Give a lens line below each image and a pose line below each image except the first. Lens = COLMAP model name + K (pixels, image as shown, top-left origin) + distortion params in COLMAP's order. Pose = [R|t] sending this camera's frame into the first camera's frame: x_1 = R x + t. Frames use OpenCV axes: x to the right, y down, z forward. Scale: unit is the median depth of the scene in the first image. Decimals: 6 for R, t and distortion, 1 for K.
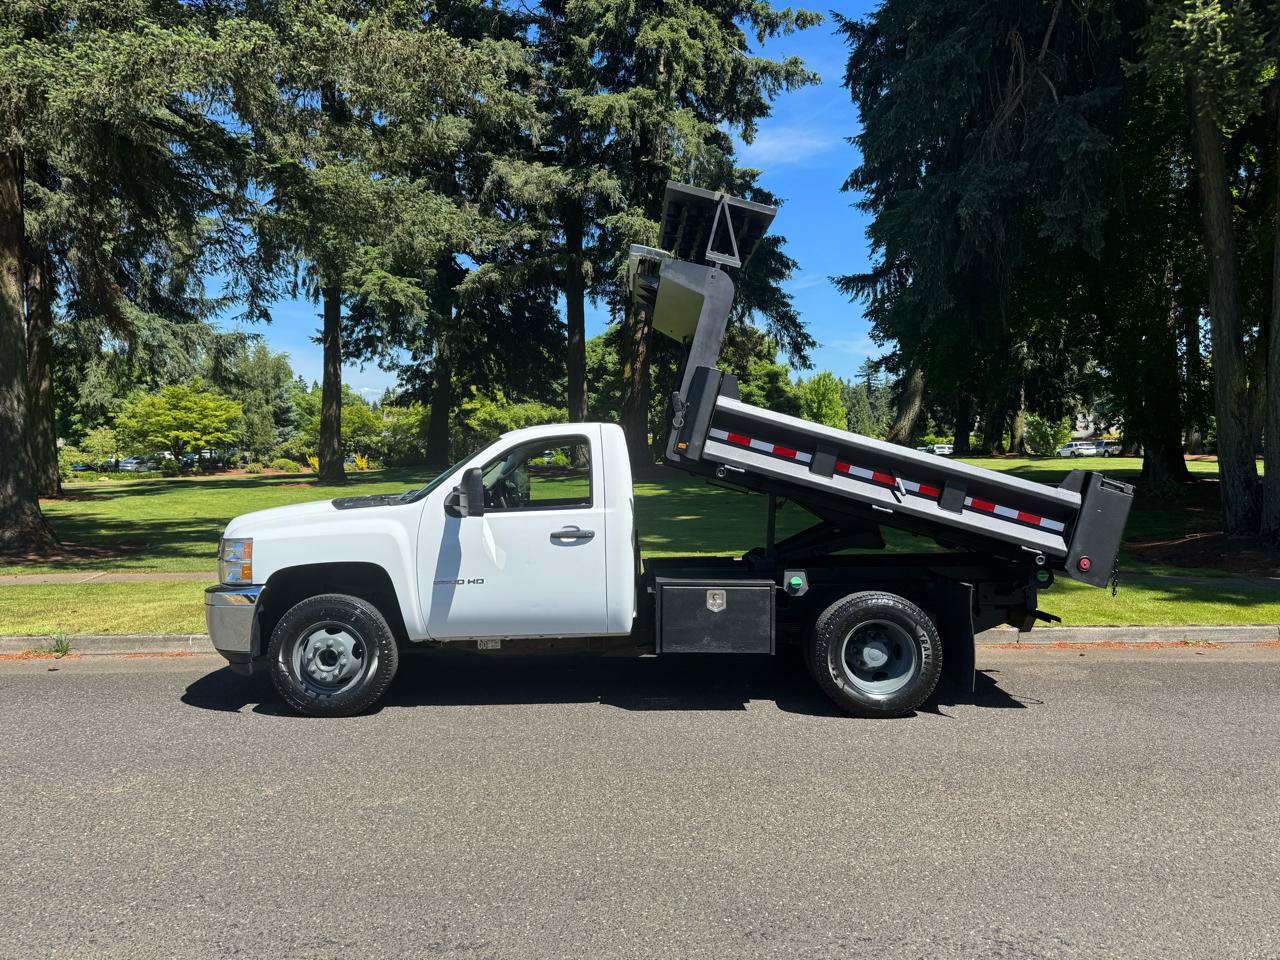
lens RADIAL K [[901.2, 0, 645.1], [0, 901.2, 473.6], [0, 0, 1]] dist [0.021910, -0.033011]
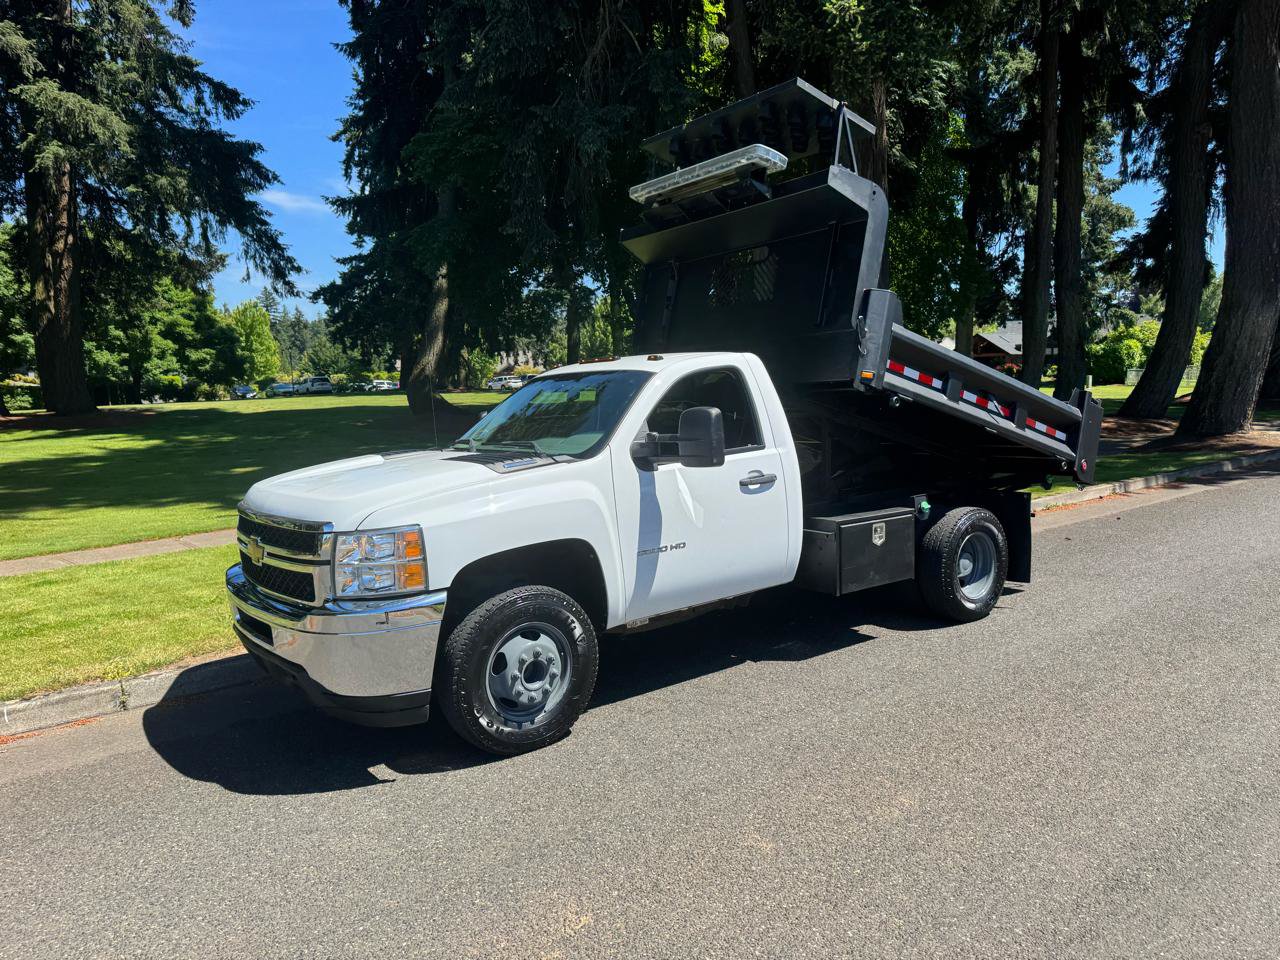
lens RADIAL K [[901.2, 0, 642.1], [0, 901.2, 478.4], [0, 0, 1]] dist [0.021910, -0.033011]
pose [[0.802358, -0.081961, 0.591188, -0.107917], [0.035919, 0.995362, 0.089245, -0.002340], [-0.595761, -0.050372, 0.801581, 0.056931]]
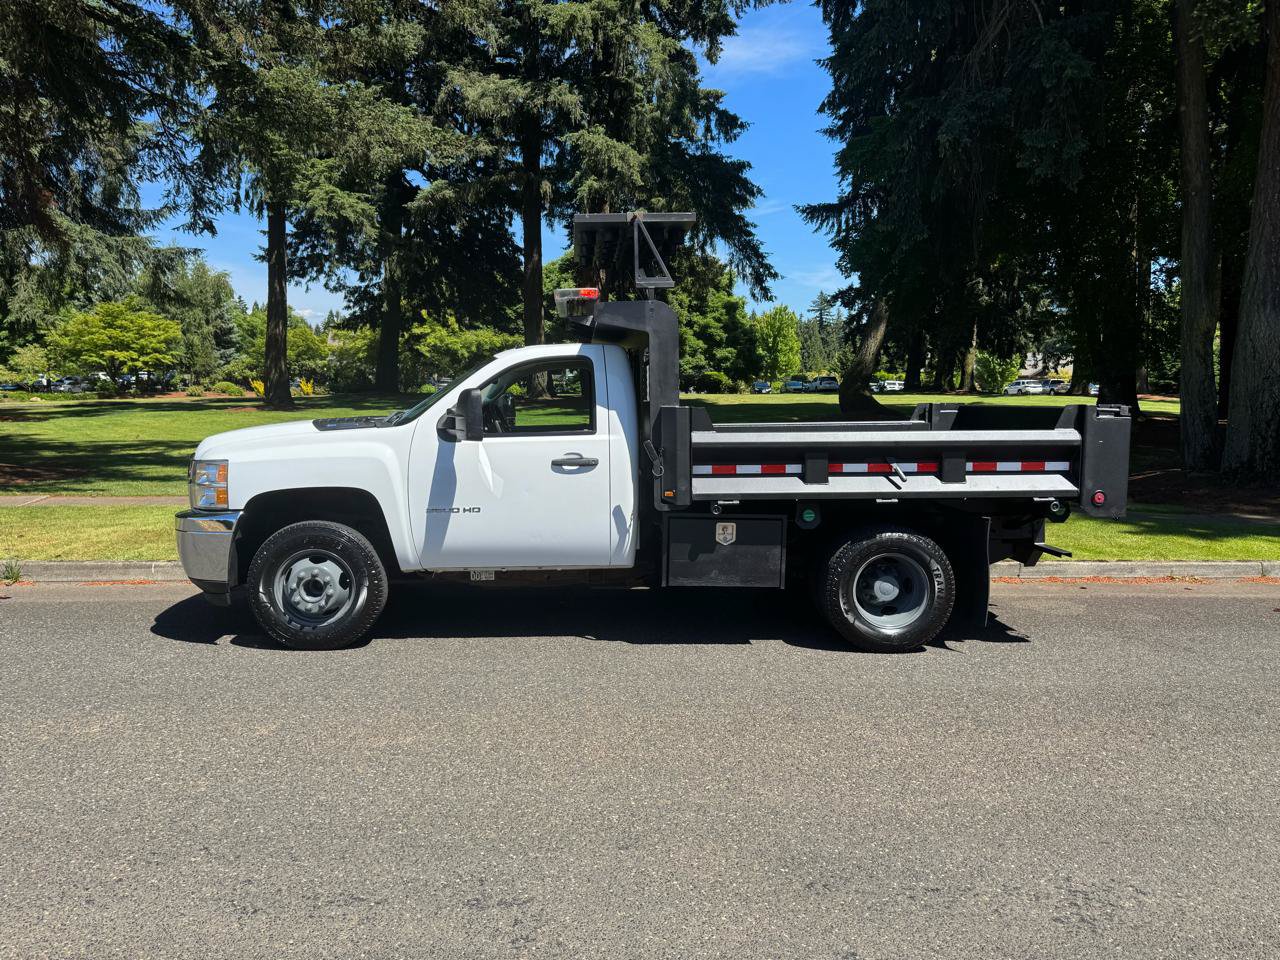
lens RADIAL K [[901.2, 0, 641.7], [0, 901.2, 475.0], [0, 0, 1]] dist [0.021910, -0.033011]
pose [[0.998535, 0.013540, 0.052386, -0.009401], [-0.017561, 0.996870, 0.077083, 0.001310], [-0.051179, -0.077890, 0.995647, 0.008907]]
